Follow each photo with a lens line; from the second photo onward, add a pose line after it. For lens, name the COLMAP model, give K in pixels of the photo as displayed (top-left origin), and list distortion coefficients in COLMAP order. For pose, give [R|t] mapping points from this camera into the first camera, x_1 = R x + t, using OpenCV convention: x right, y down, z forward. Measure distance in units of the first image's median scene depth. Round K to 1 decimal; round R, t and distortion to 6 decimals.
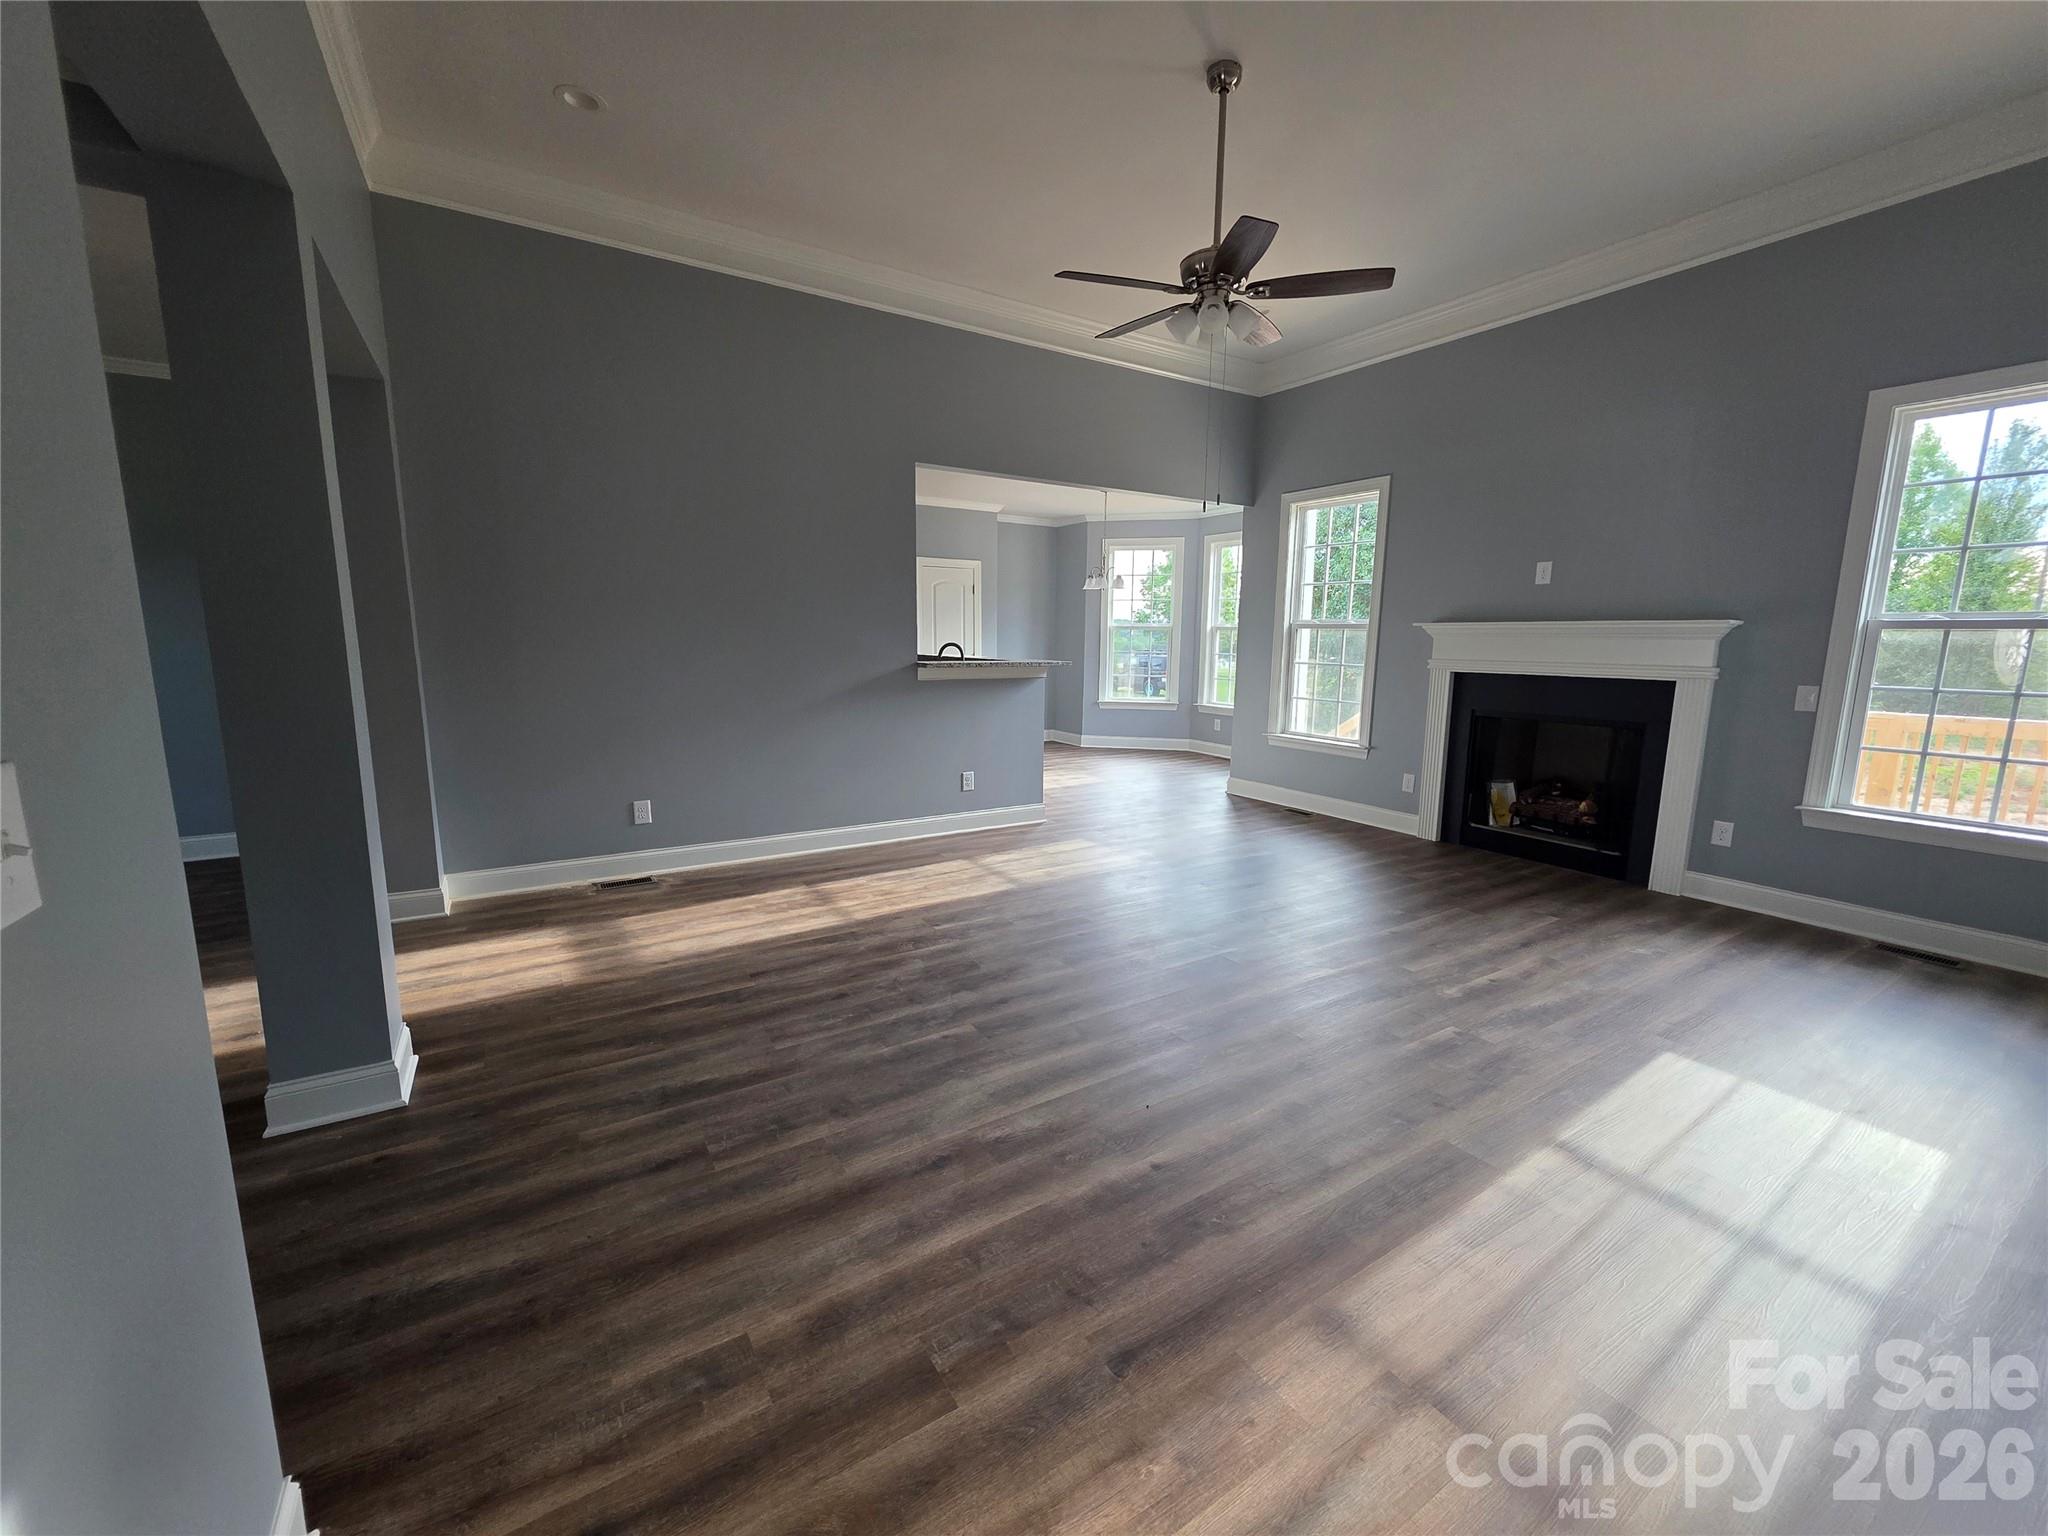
lens RADIAL K [[820.8, 0, 1032.3], [0, 820.8, 759.2], [0, 0, 1]] dist [0.000074, 0.000046]
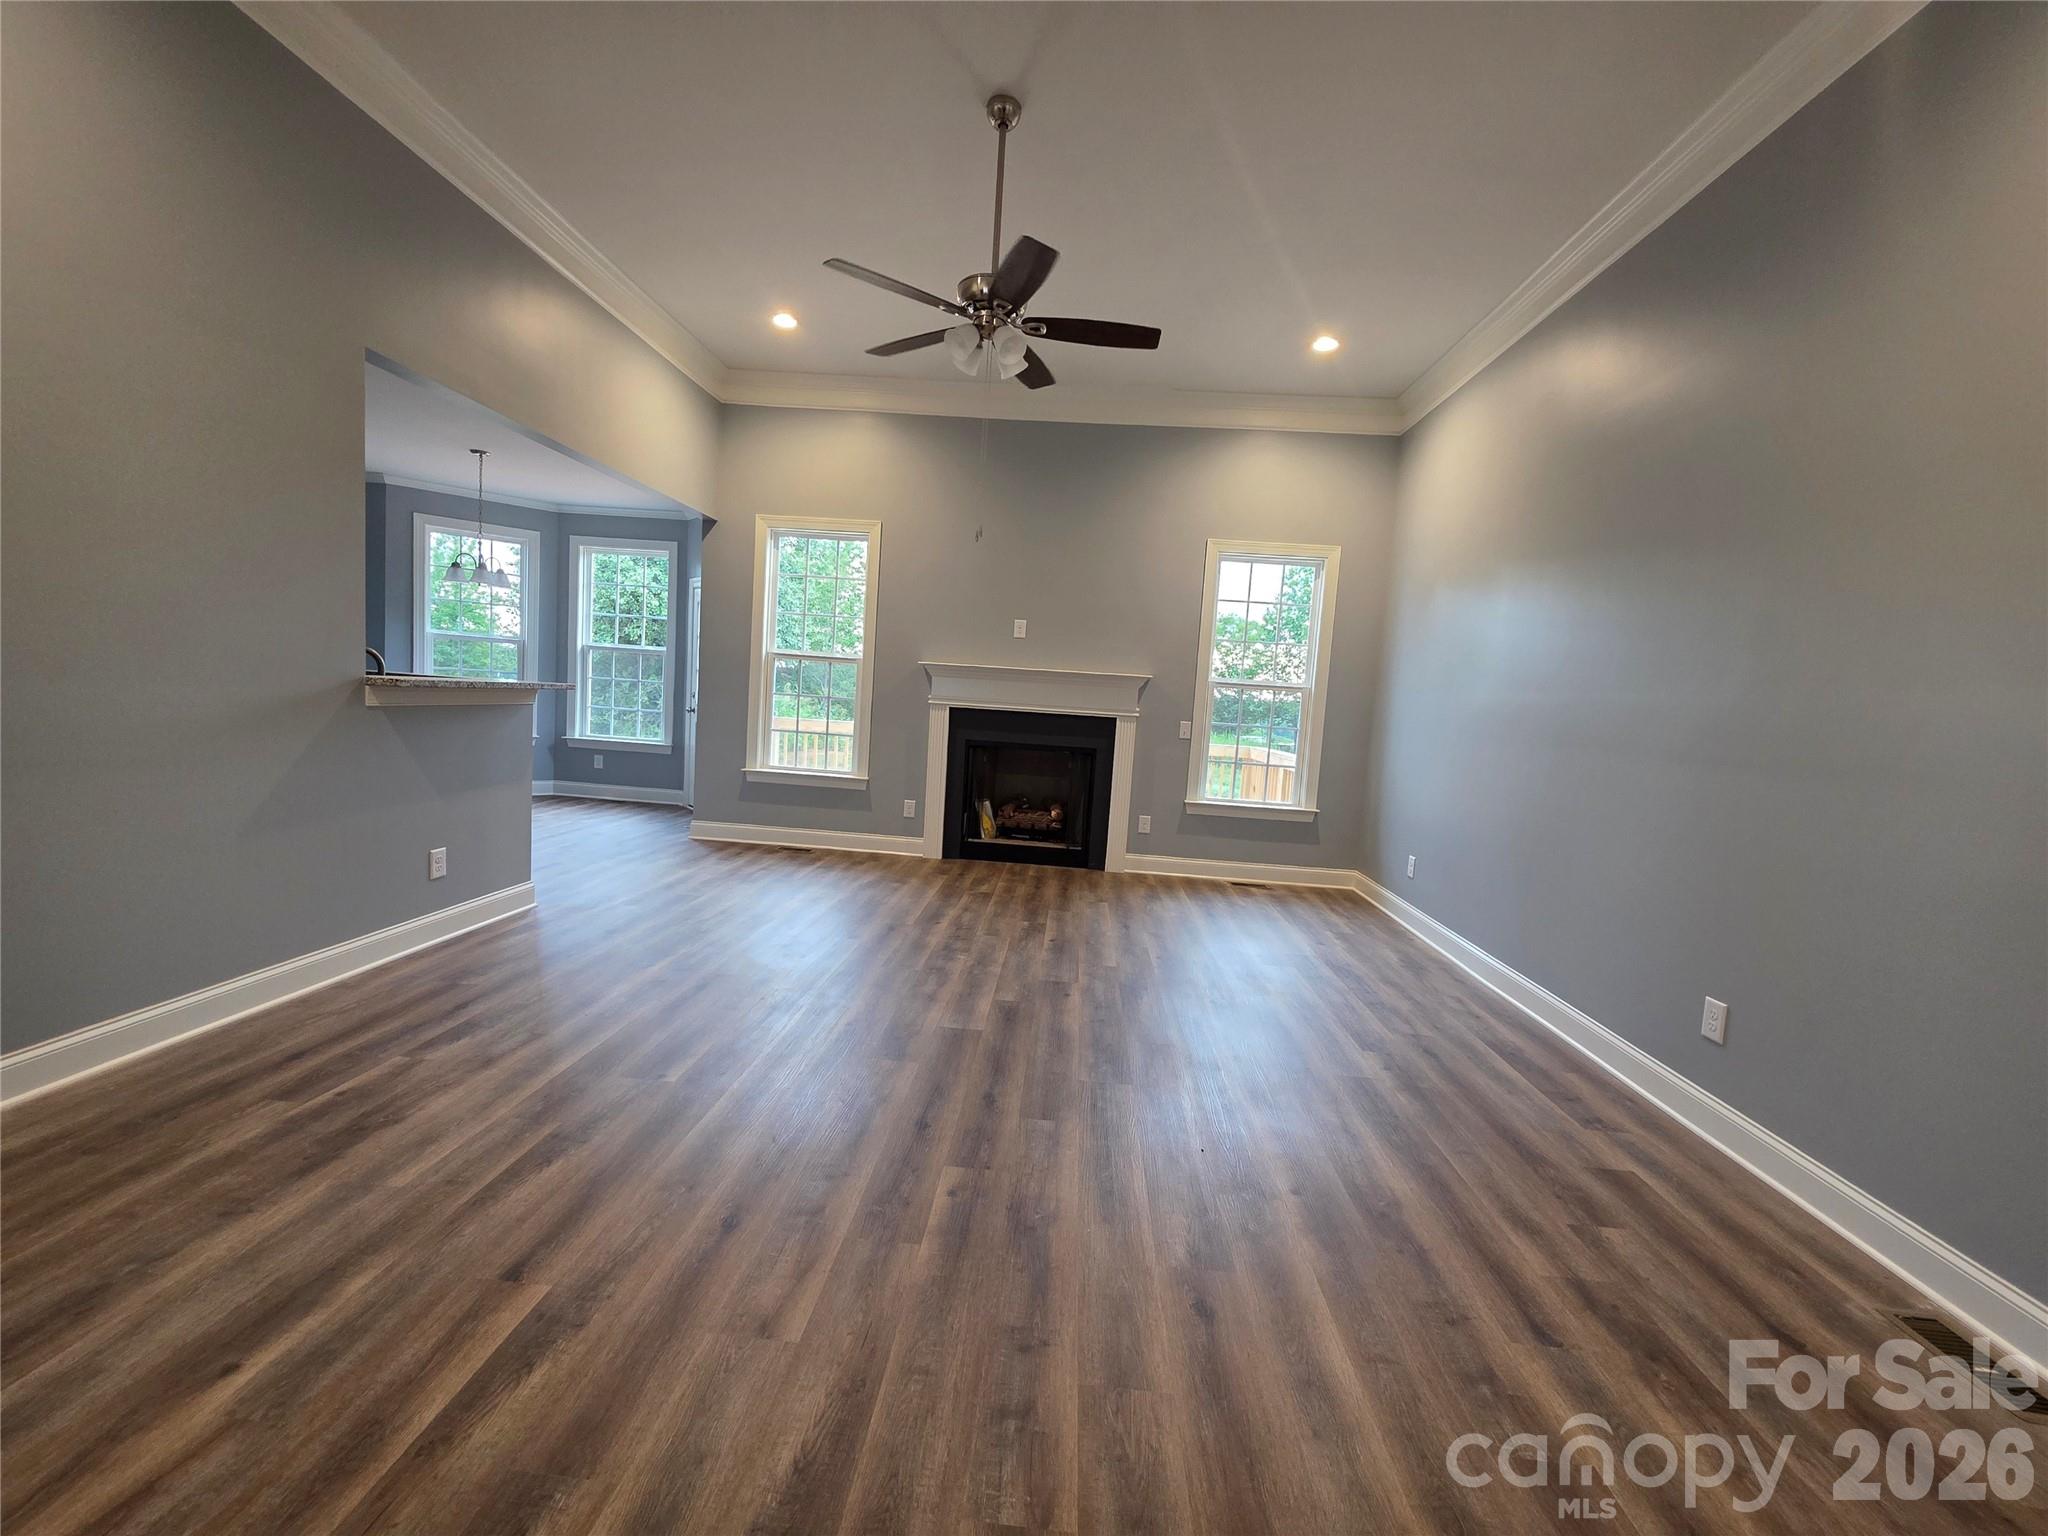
lens RADIAL K [[820.8, 0, 1020.9], [0, 820.8, 759.3], [0, 0, 1]] dist [0.000074, 0.000046]
pose [[0.589593, -0.037092, 0.806848, -0.403209], [0.063105, 0.998007, -0.000234, -0.032098], [-0.805231, 0.051054, 0.590759, 0.298537]]
